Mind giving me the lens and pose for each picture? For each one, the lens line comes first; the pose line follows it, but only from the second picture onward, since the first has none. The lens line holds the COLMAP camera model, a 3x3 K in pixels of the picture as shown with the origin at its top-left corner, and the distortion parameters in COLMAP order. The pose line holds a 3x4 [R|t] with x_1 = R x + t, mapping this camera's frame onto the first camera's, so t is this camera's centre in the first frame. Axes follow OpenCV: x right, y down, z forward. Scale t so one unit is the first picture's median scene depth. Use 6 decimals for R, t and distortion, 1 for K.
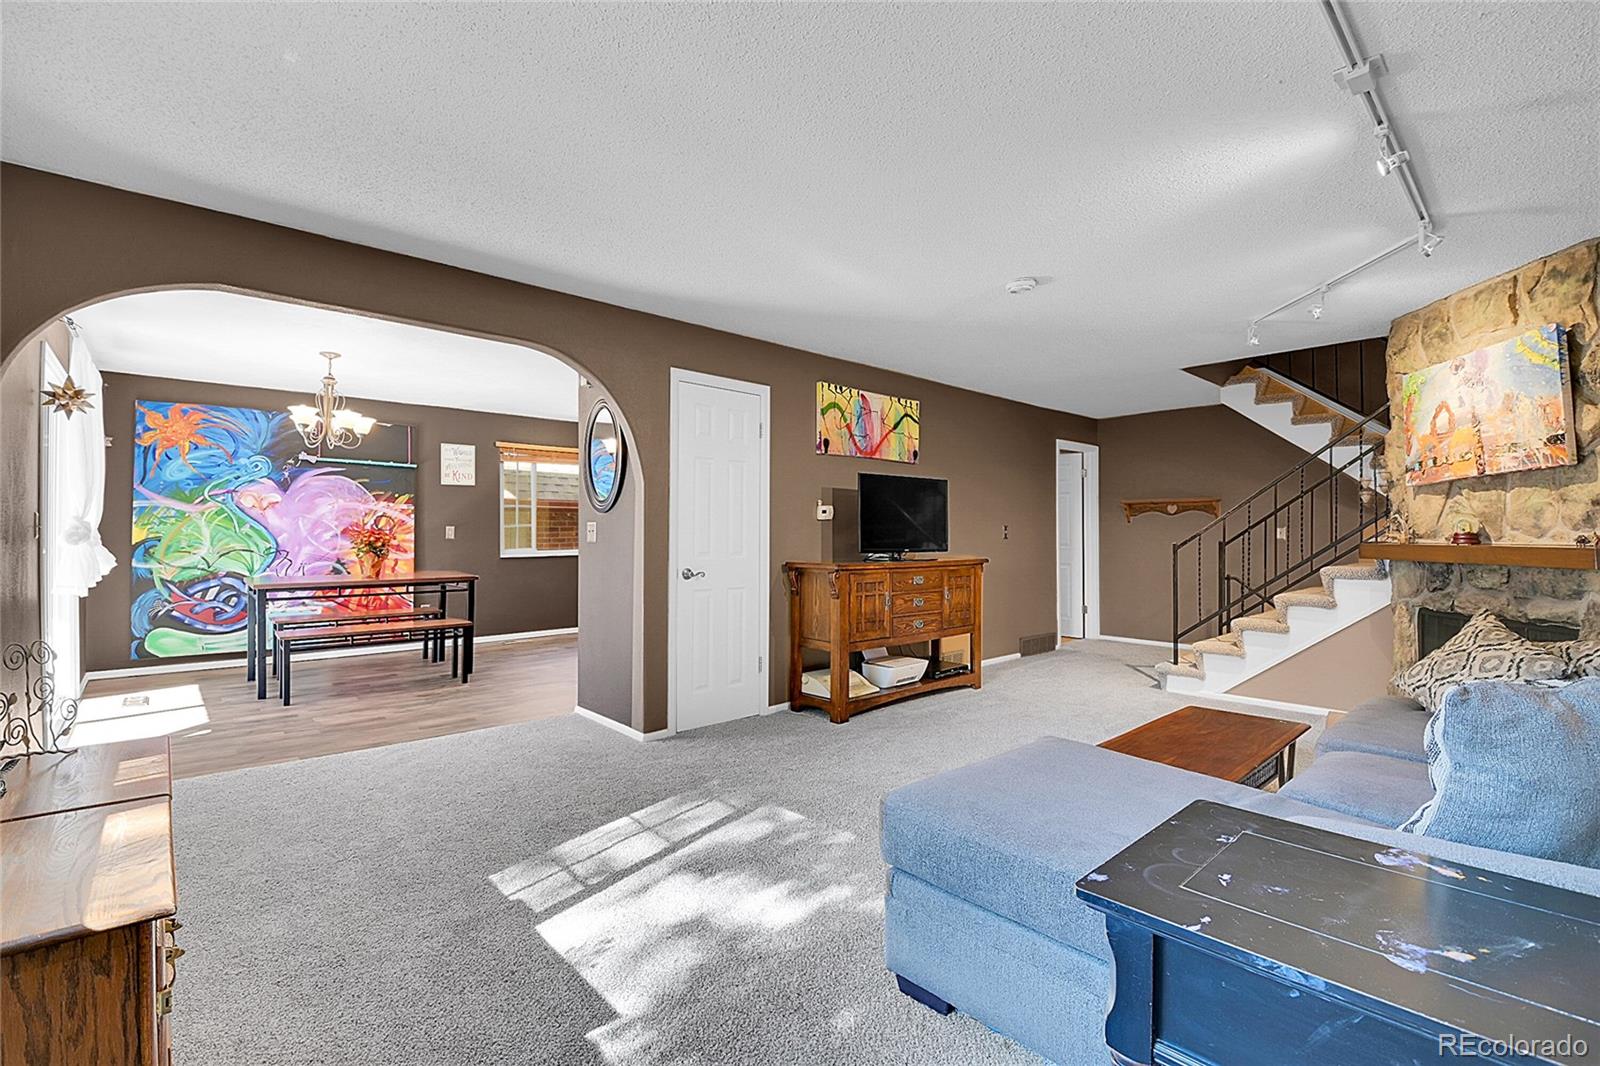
lens RADIAL K [[745.7, 0, 805.4], [0, 745.7, 525.7], [0, 0, 1]] dist [-0.020881, -0.000958]
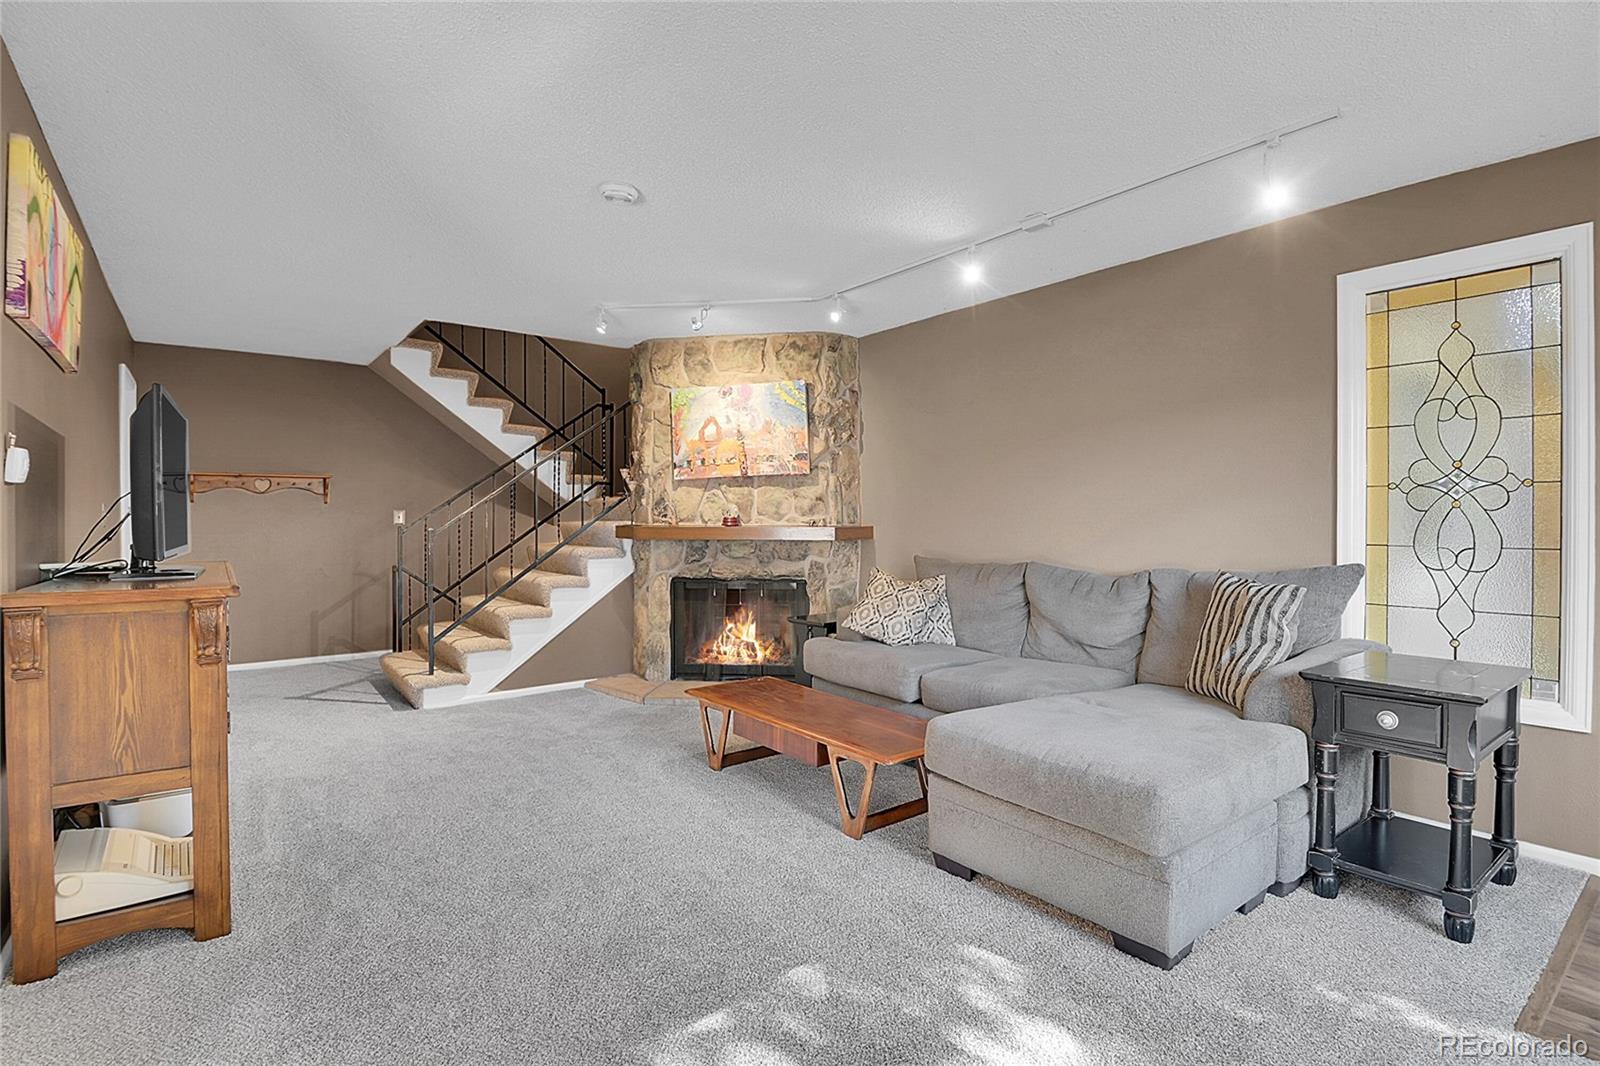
lens RADIAL K [[762.0, 0, 830.0], [0, 762.0, 529.0], [0, 0, 1]] dist [-0.019548, -0.003031]
pose [[0.047072, -0.016323, 0.998758, -0.503522], [-0.009769, 0.999811, 0.016801, 0.005570], [-0.998844, -0.010547, 0.046904, 0.773076]]
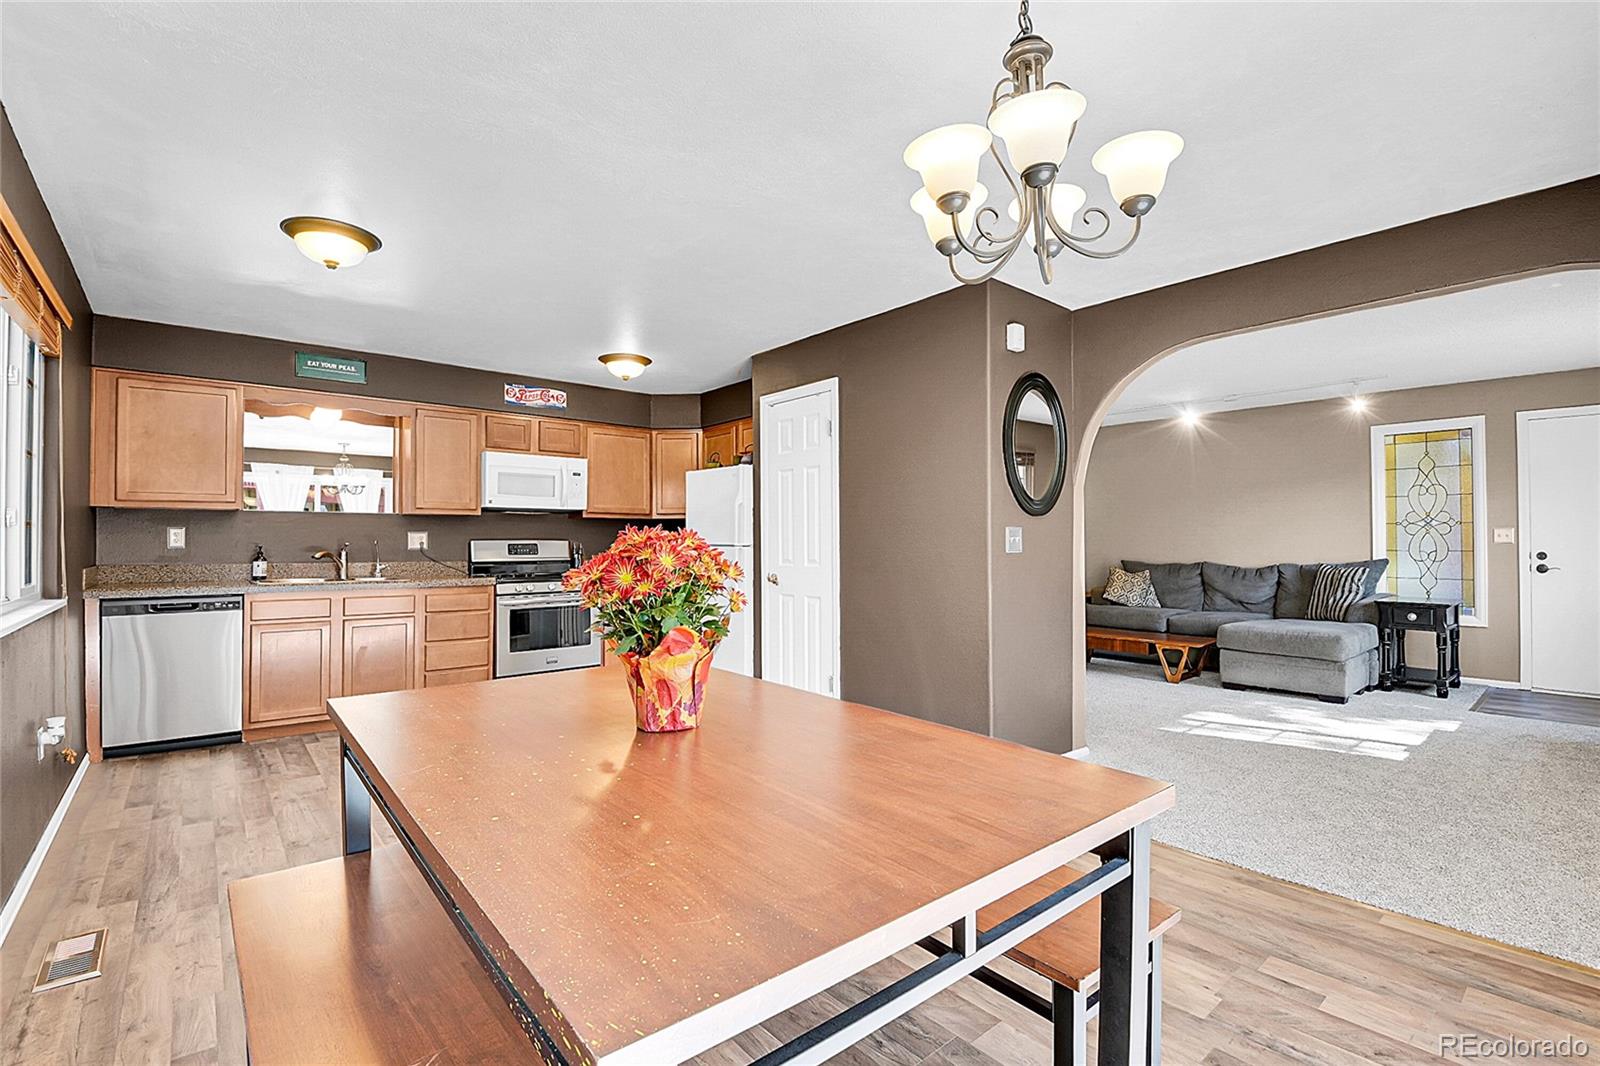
lens RADIAL K [[745.7, 0, 800.6], [0, 745.7, 535.4], [0, 0, 1]] dist [-0.020881, -0.000958]
pose [[0.002599, -0.000464, 0.999997, -1.456344], [-0.000474, 1.000000, 0.000466, -0.005243], [-0.999997, -0.000475, 0.002599, 1.661094]]
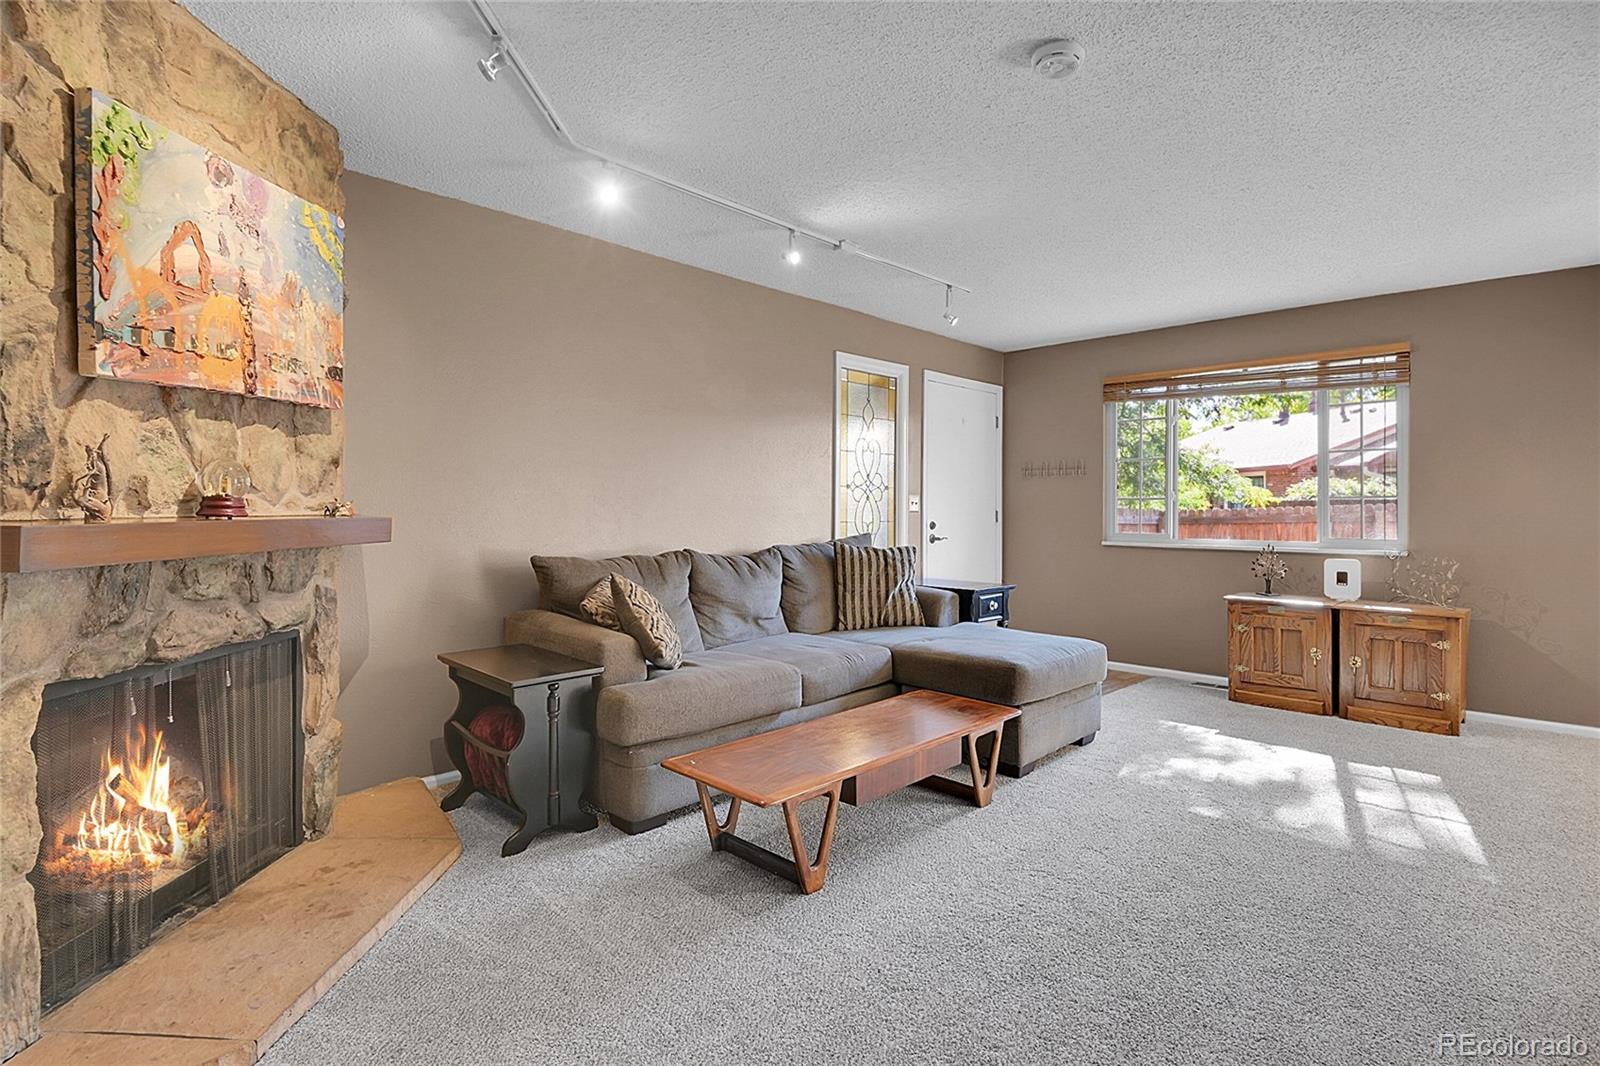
lens RADIAL K [[762.0, 0, 804.7], [0, 762.0, 524.5], [0, 0, 1]] dist [-0.019548, -0.003031]
pose [[-0.998746, -0.007451, -0.049512, 0.524904], [-0.008055, 0.999895, 0.012017, 0.020917], [0.049417, 0.012401, -0.998701, 1.609724]]
